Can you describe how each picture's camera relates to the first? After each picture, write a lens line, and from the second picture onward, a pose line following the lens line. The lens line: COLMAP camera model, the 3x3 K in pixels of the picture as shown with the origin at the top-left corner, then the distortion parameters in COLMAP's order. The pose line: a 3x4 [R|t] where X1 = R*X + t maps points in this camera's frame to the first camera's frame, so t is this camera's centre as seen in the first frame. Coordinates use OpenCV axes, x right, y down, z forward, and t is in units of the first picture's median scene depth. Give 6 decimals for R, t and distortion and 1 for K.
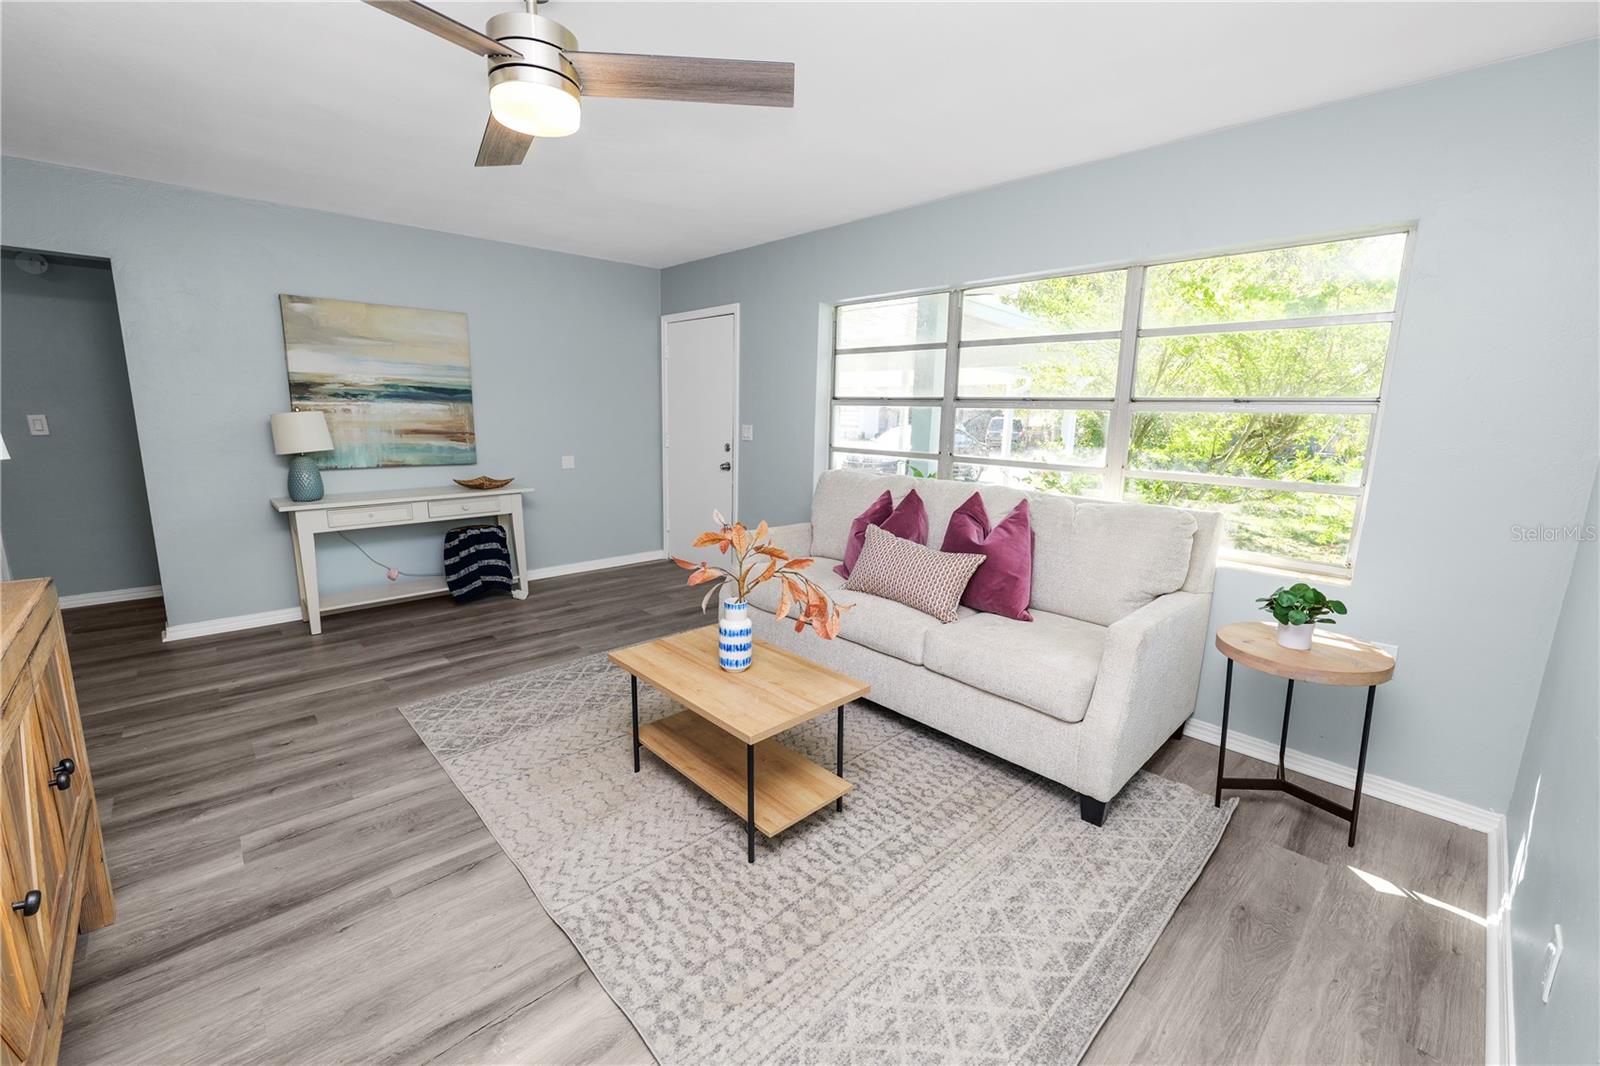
lens RADIAL K [[651.5, 0, 796.7], [0, 651.5, 532.6], [0, 0, 1]] dist [-0.013149, 0.001389]
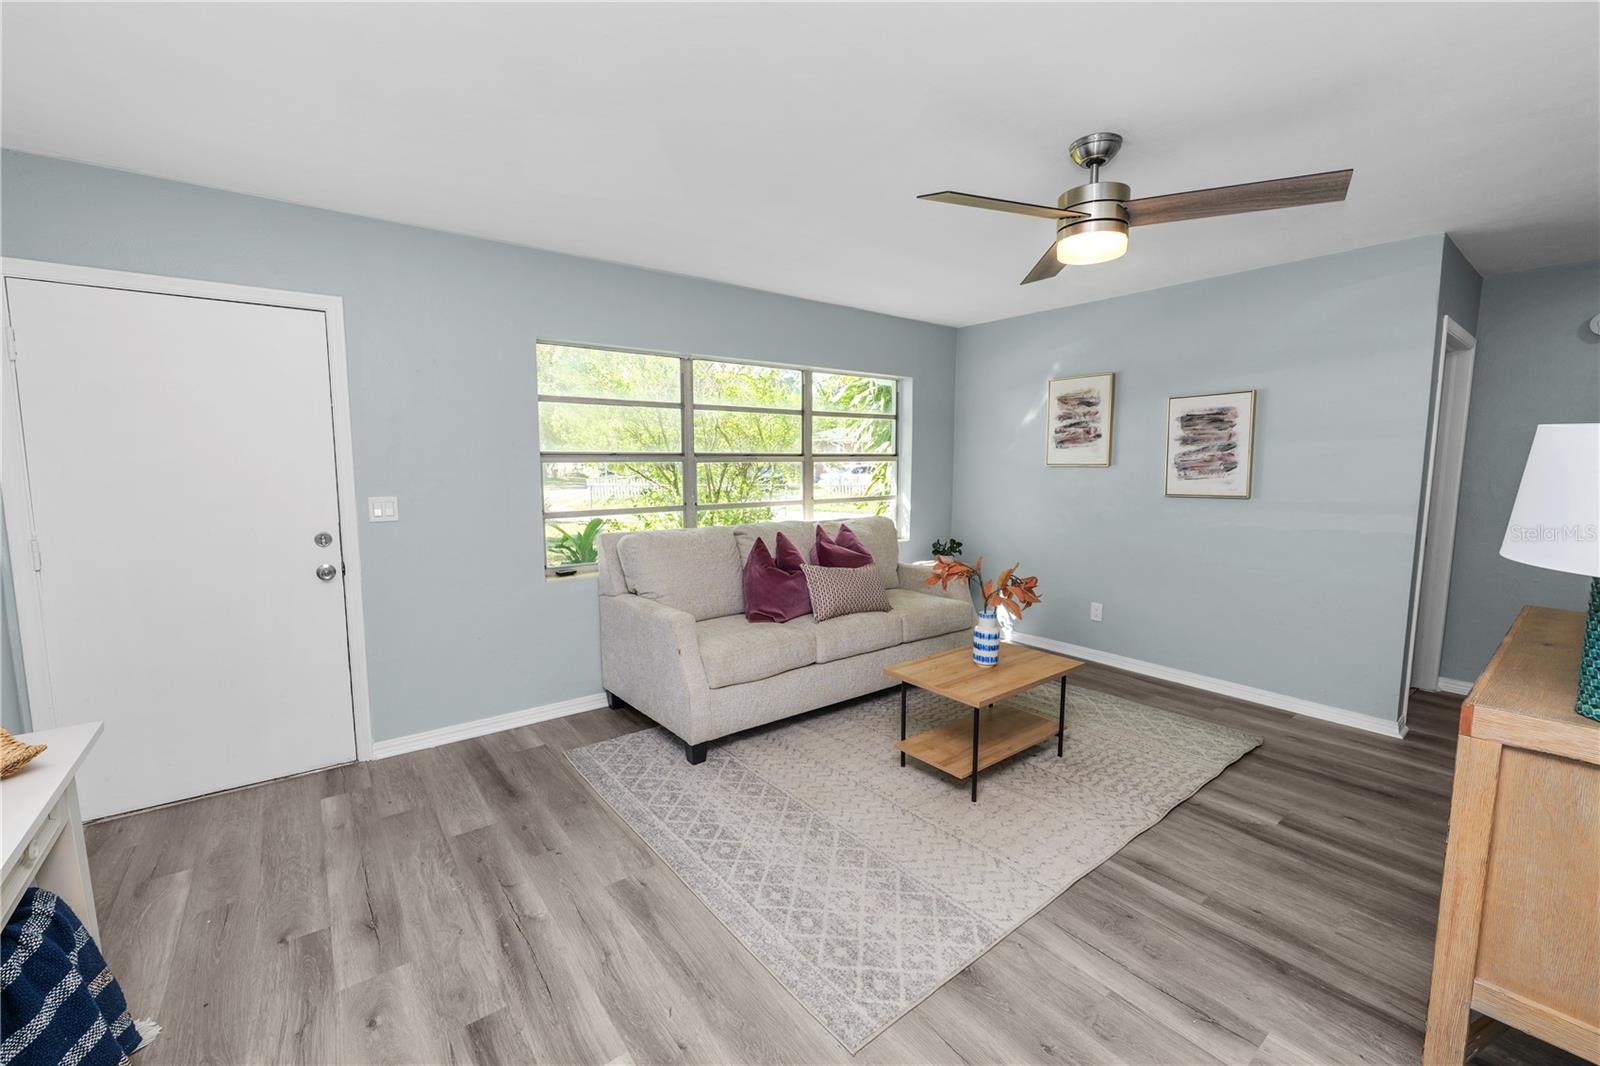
lens RADIAL K [[651.5, 0, 796.6], [0, 651.5, 532.1], [0, 0, 1]] dist [-0.013149, 0.001389]
pose [[0.094998, -0.131798, 0.986714, -0.785577], [0.187937, 0.975747, 0.112239, -0.153949], [-0.977576, 0.174777, 0.117464, 0.659321]]
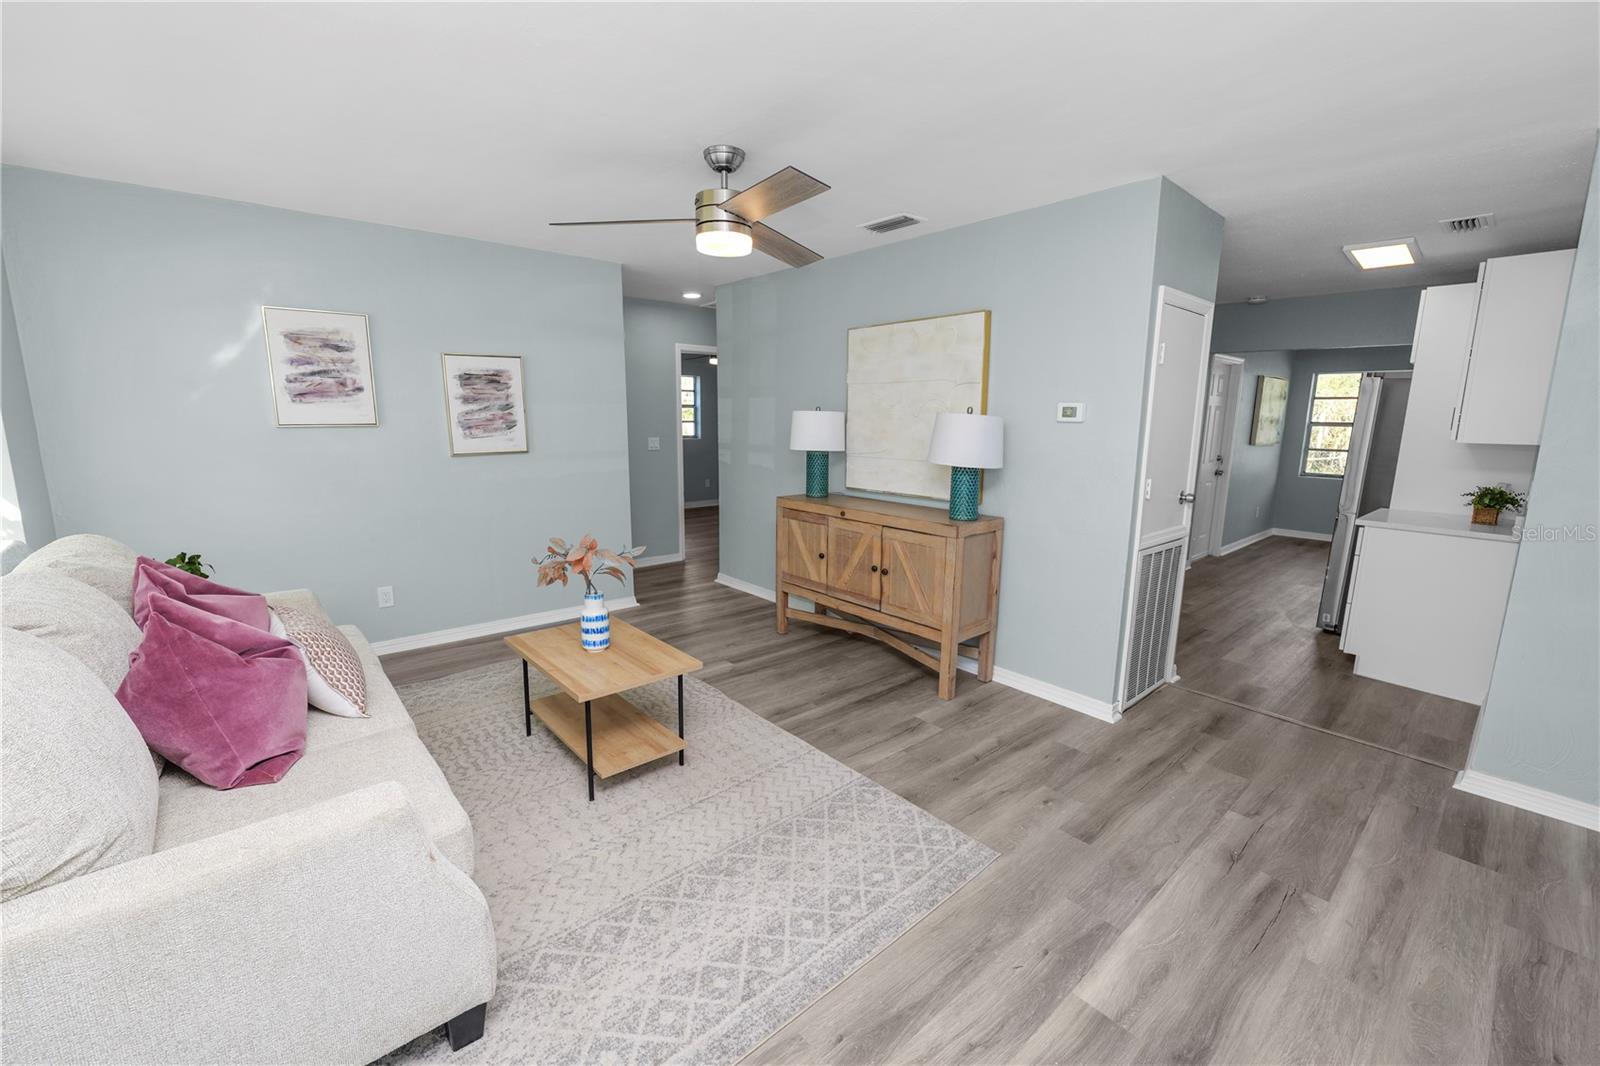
lens RADIAL K [[651.5, 0, 798.7], [0, 651.5, 529.6], [0, 0, 1]] dist [-0.013149, 0.001389]
pose [[-0.998538, -0.041435, 0.034710, -0.284474], [-0.026357, 0.933886, 0.356597, -0.249300], [-0.047190, 0.355161, -0.933613, 1.146265]]
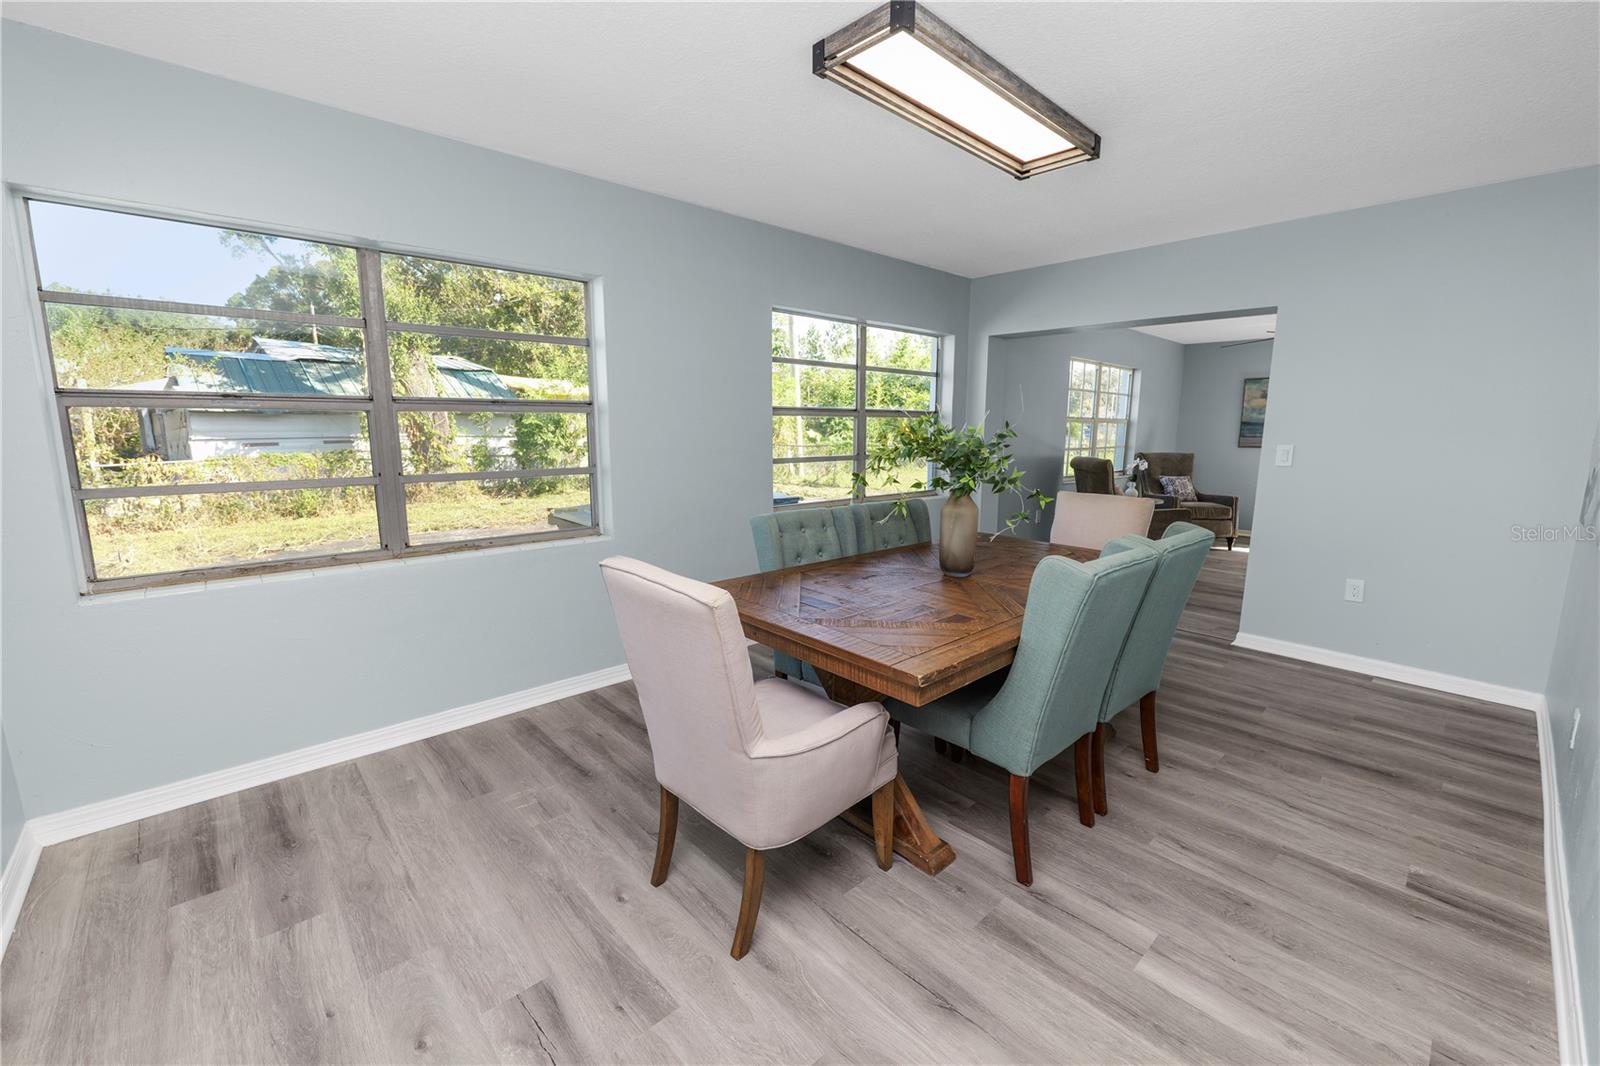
lens RADIAL K [[651.5, 0, 798.6], [0, 651.5, 533.0], [0, 0, 1]] dist [-0.013149, 0.001389]
pose [[-0.008317, 0.144656, -0.989447, -1.280173], [-0.189193, 0.971382, 0.143605, 0.040144], [0.981905, 0.188391, 0.019289, -0.342887]]
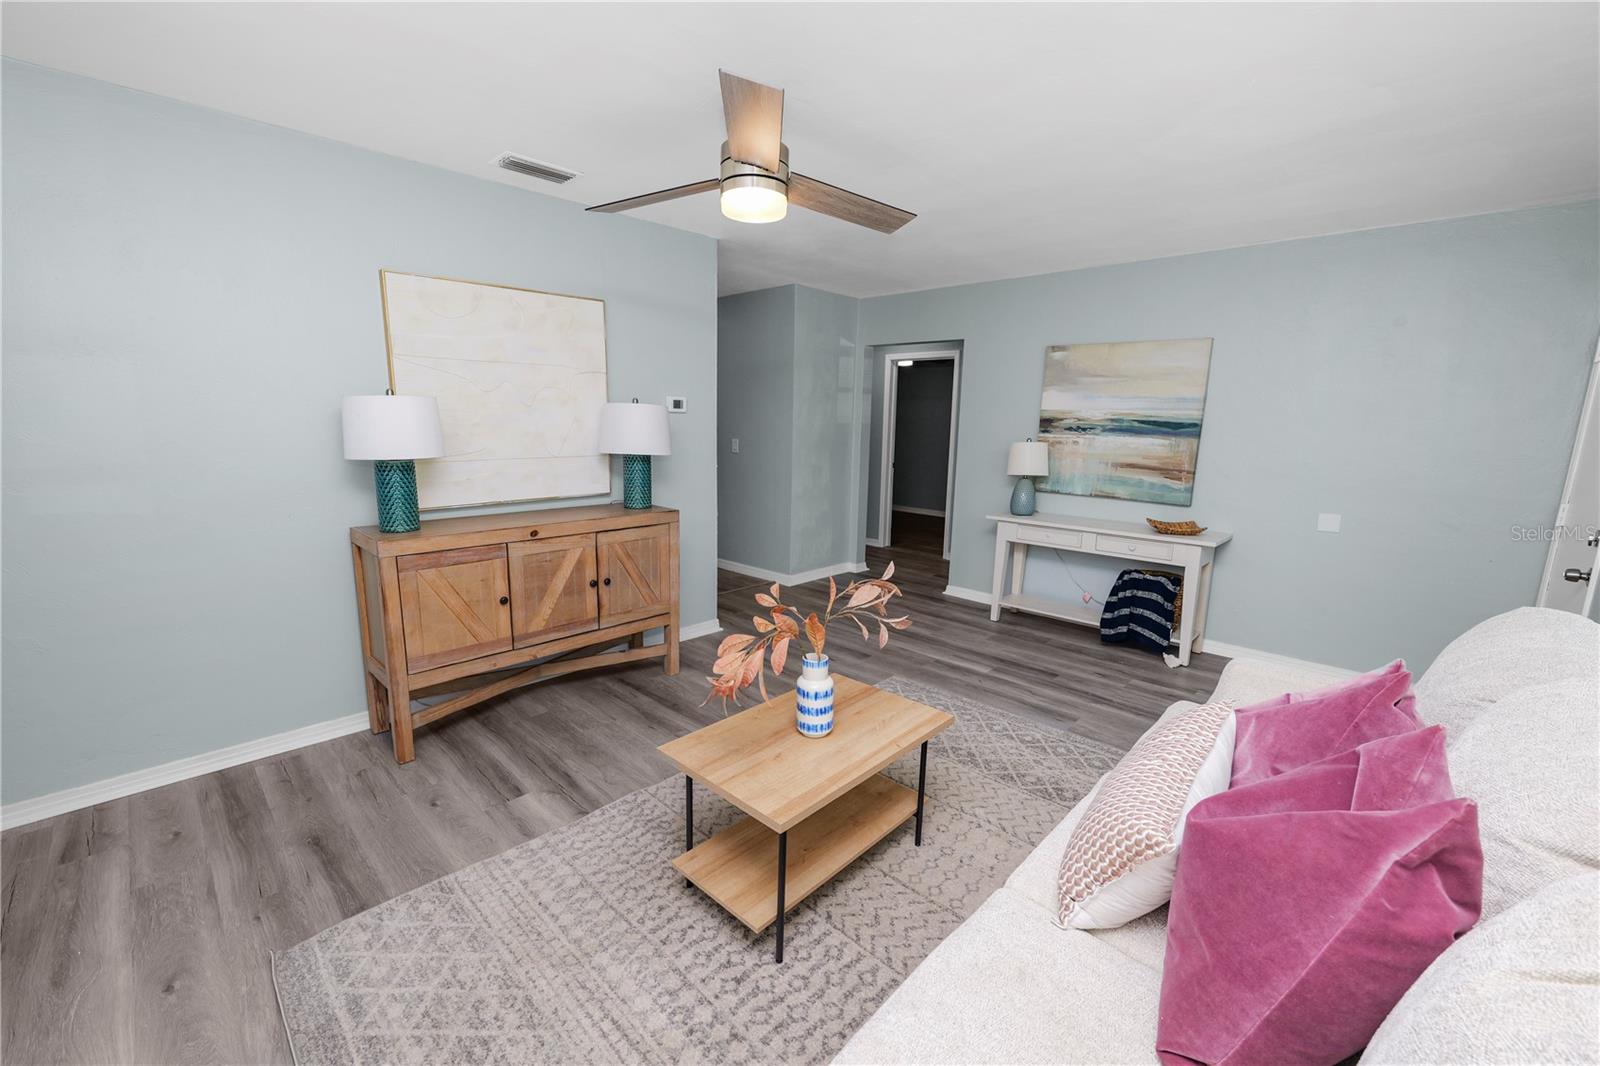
lens RADIAL K [[651.5, 0, 796.4], [0, 651.5, 533.1], [0, 0, 1]] dist [-0.013149, 0.001389]
pose [[0.049979, 0.156518, -0.986410, 0.415781], [-0.207378, 0.967746, 0.143049, -0.099646], [0.976983, 0.197410, 0.080825, 0.477456]]
